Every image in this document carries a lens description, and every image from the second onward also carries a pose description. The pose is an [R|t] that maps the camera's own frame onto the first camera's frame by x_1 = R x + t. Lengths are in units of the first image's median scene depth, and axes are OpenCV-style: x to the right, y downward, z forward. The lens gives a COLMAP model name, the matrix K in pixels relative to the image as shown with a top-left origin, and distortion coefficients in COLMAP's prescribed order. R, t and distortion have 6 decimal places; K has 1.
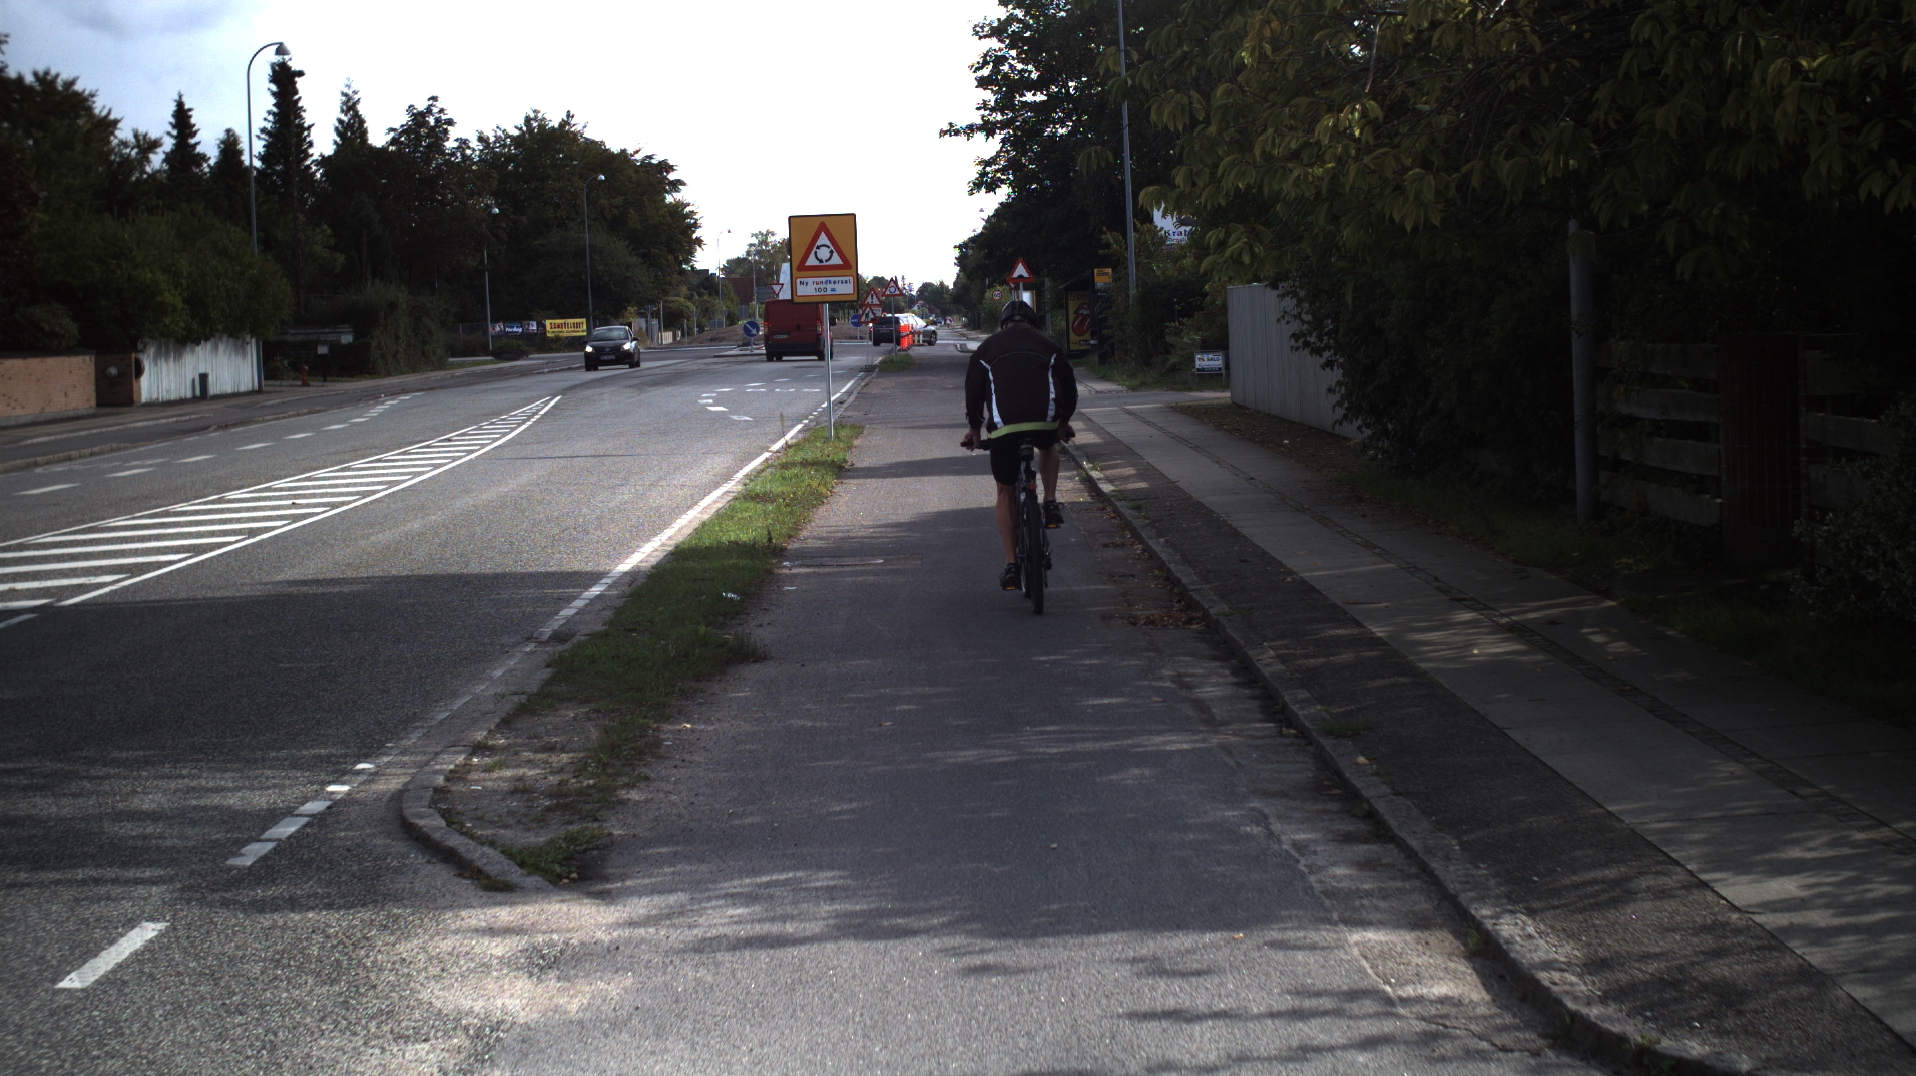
lens RADIAL K [[3465.2, 0, 953.2], [0, 3465.2, 549.0], [0, 0, 1]] dist [-0.330744, 0.000000]
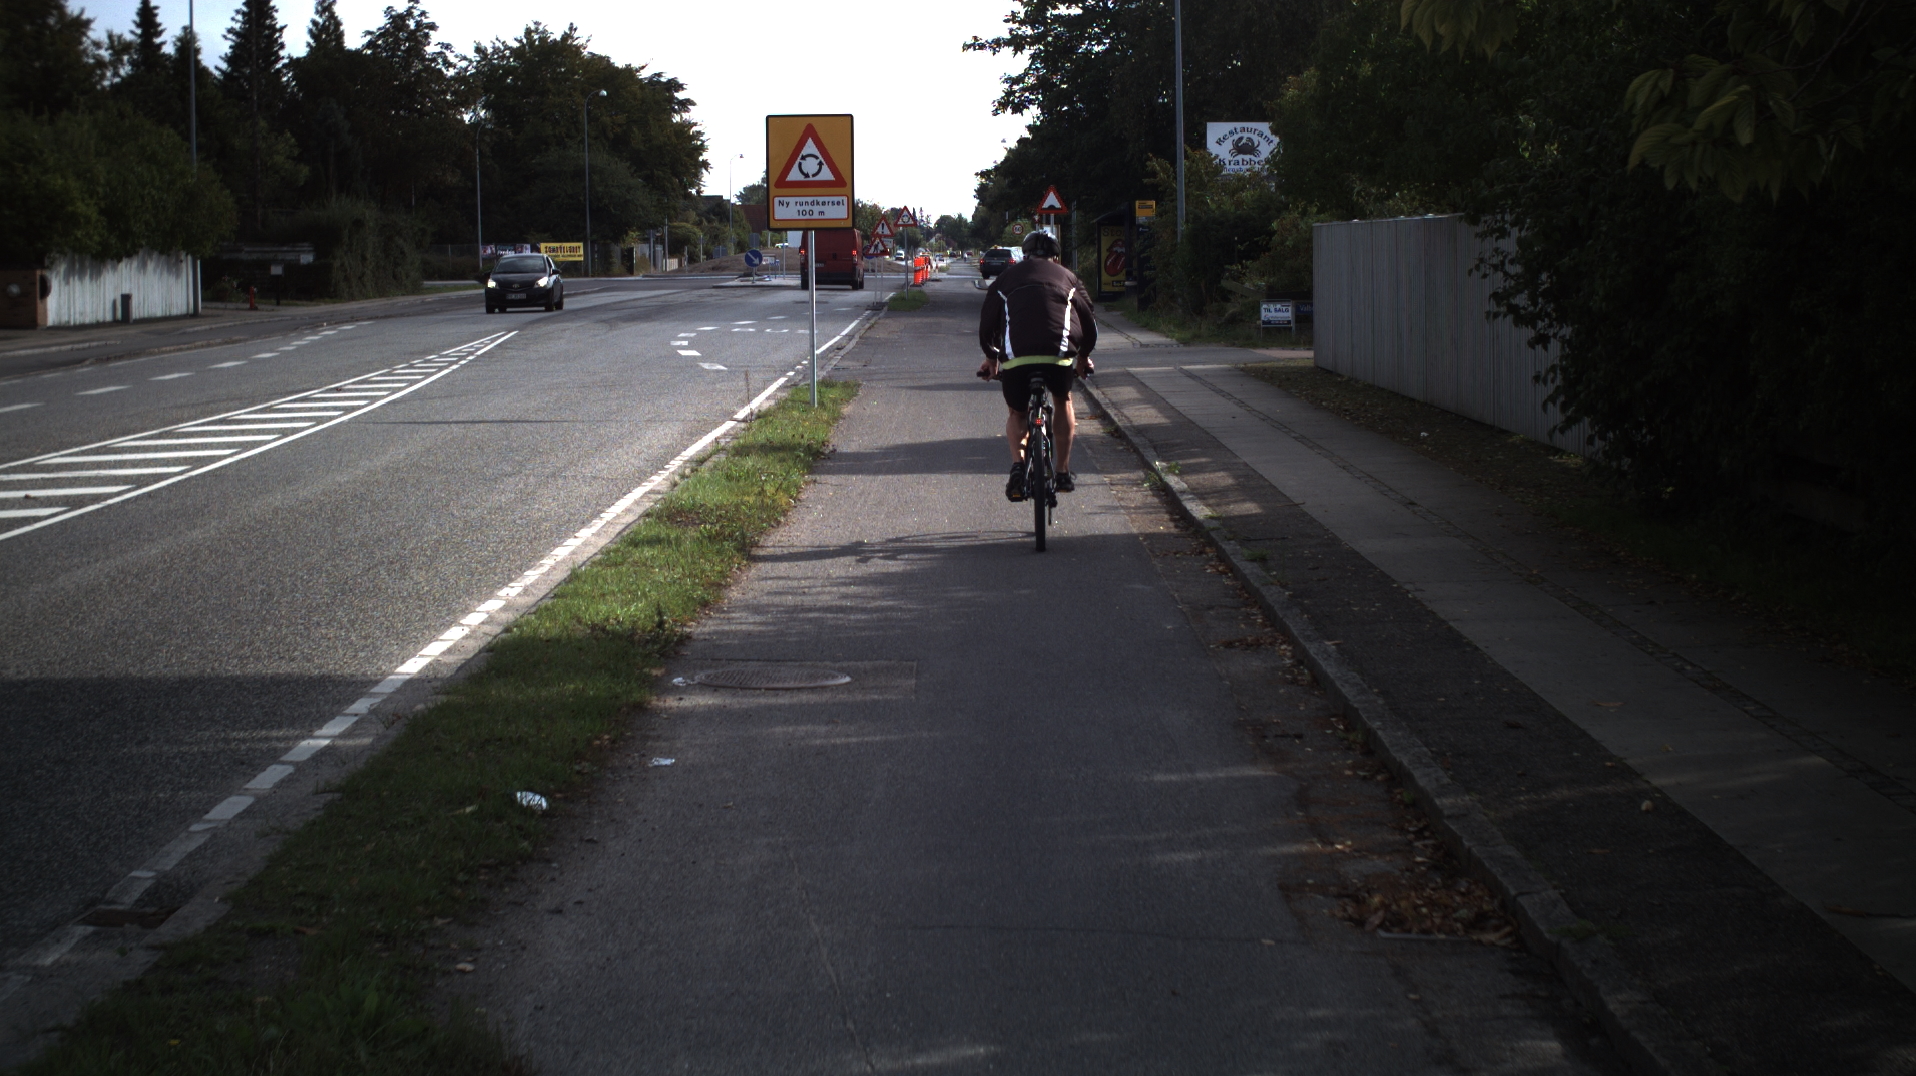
lens RADIAL K [[3465.2, 0, 961.4], [0, 3465.2, 536.7], [0, 0, 1]] dist [-0.330744, 0.000000]
pose [[0.999650, 0.026448, -0.000438, -0.000657], [-0.026438, 0.999527, 0.015690, -0.008587], [0.000852, -0.015673, 0.999877, 0.125725]]
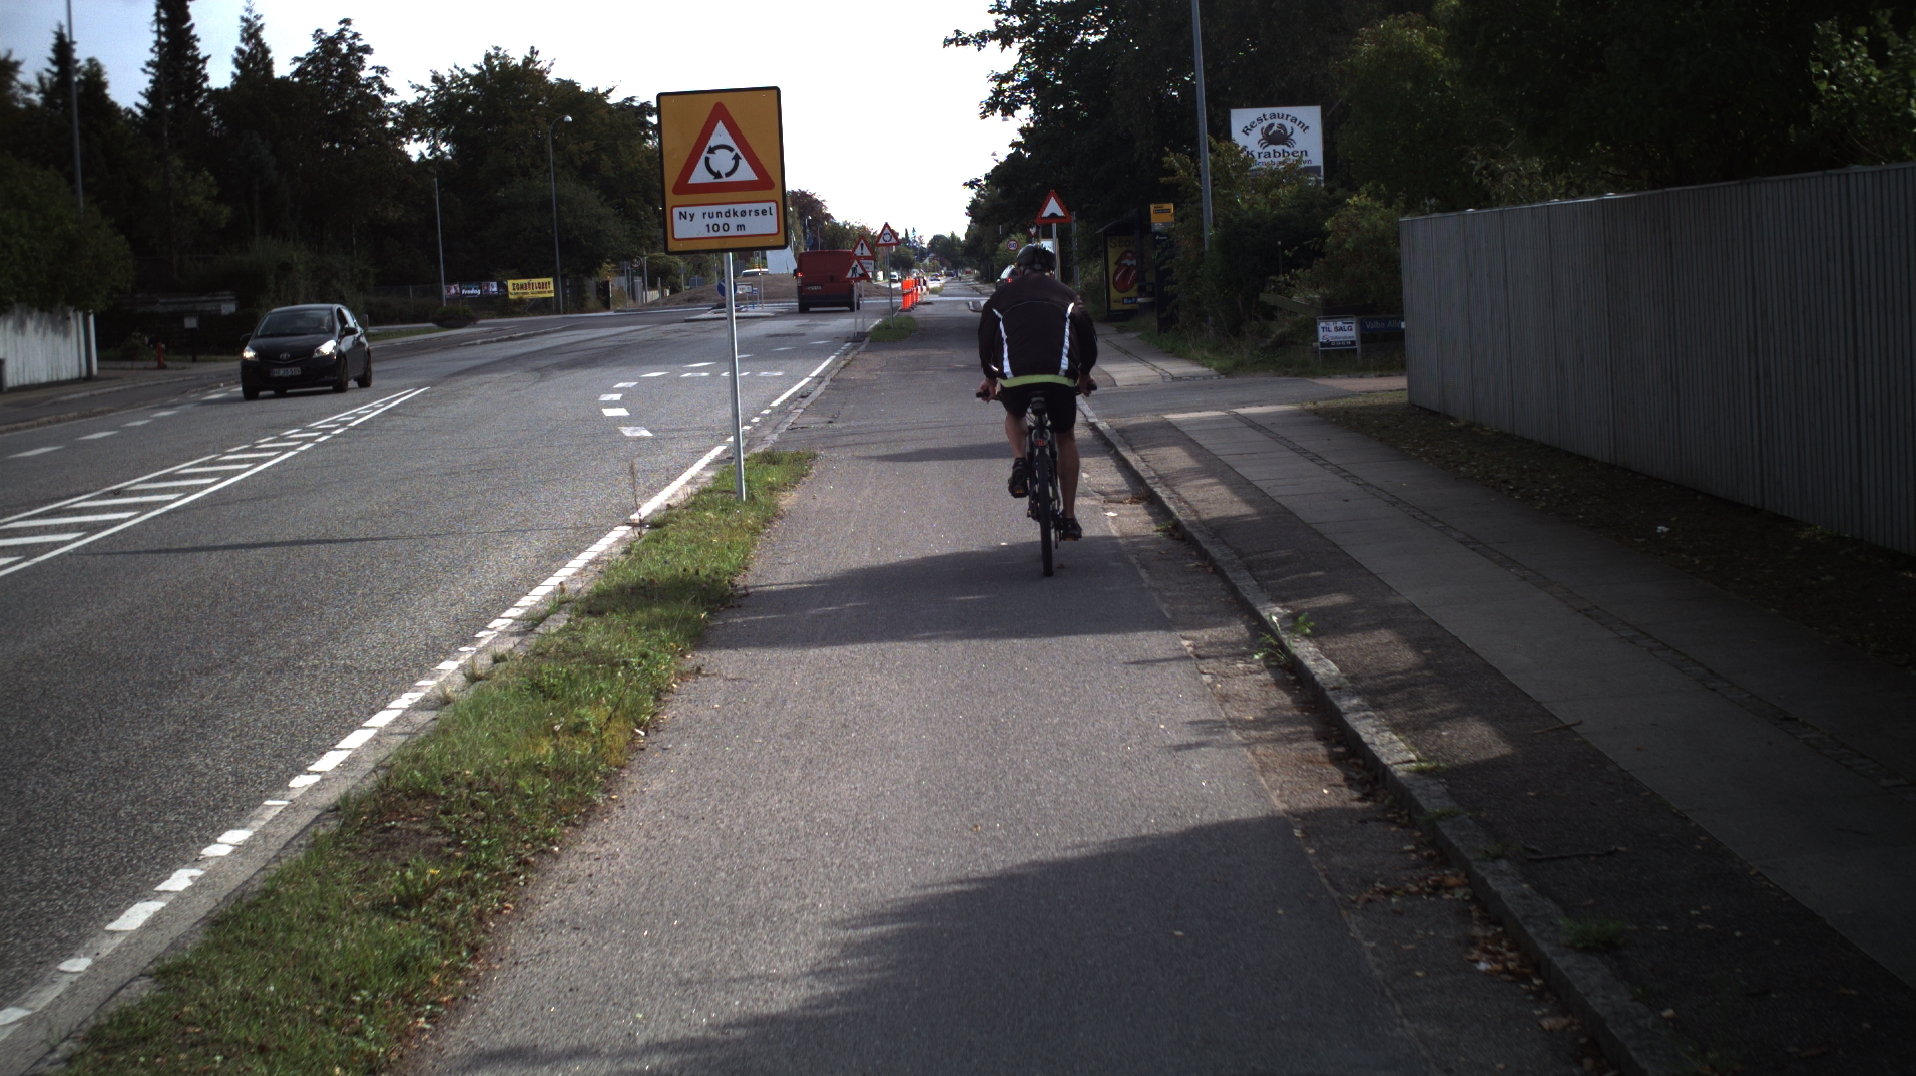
lens RADIAL K [[3465.2, 0, 957.5], [0, 3465.2, 533.6], [0, 0, 1]] dist [-0.330744, 0.000000]
pose [[0.999900, -0.013727, -0.003333, 0.000453], [0.013758, 0.999862, 0.009284, -0.017081], [0.003205, -0.009329, 0.999951, 0.250279]]
